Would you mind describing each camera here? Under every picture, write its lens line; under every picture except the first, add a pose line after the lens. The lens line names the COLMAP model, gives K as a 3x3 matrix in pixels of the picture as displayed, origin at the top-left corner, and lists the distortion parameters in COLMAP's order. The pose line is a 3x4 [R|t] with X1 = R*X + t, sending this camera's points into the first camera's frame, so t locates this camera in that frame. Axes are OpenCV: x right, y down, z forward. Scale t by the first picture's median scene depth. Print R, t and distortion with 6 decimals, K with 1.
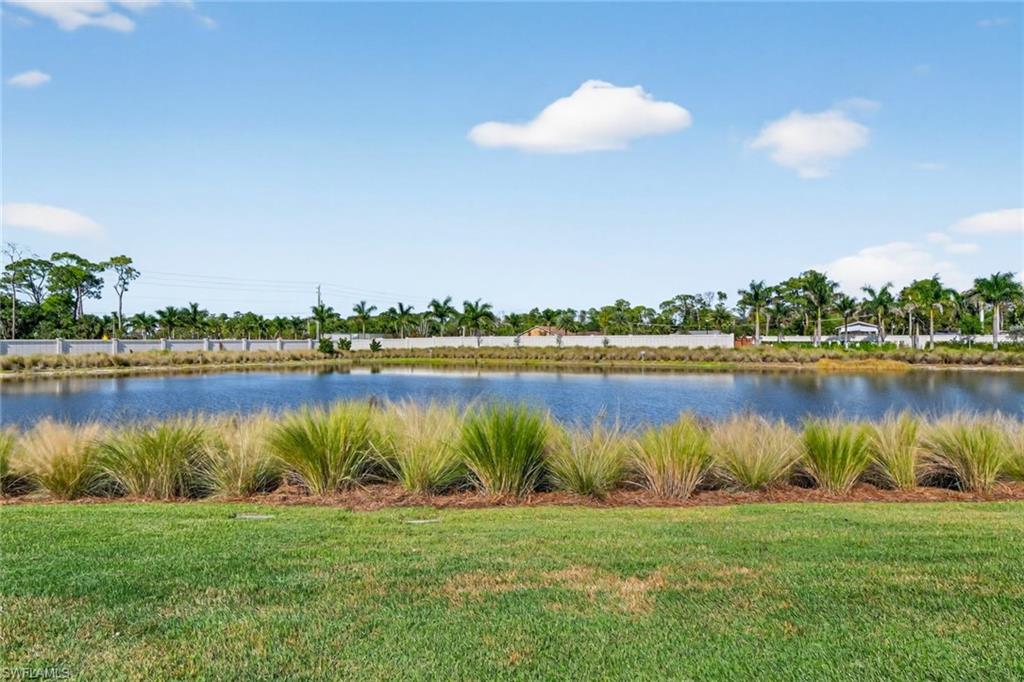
lens RADIAL K [[585.7, 0, 512.0], [0, 585.7, 341.0], [0, 0, 1]] dist [-0.016812, -0.000687]
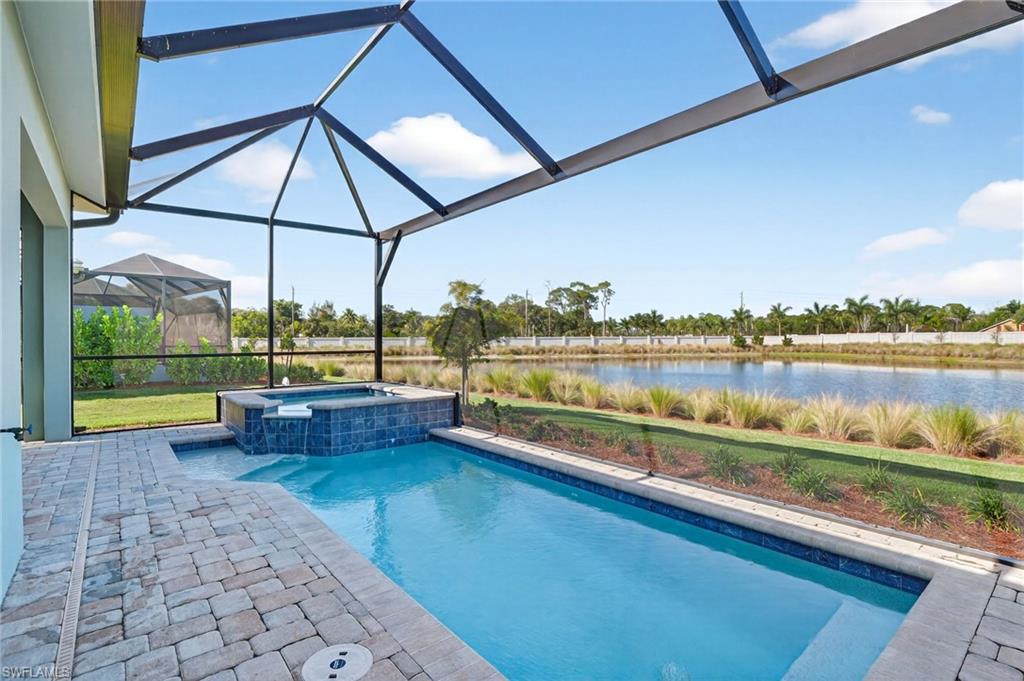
lens RADIAL K [[495.4, 0, 512.0], [0, 495.4, 340.5], [0, 0, 1]] dist [-0.016936, 0.000344]
pose [[0.668460, 0.005293, -0.743729, 0.134948], [0.001861, 0.999960, 0.008790, -0.003518], [0.743746, -0.007259, 0.668423, -0.052732]]
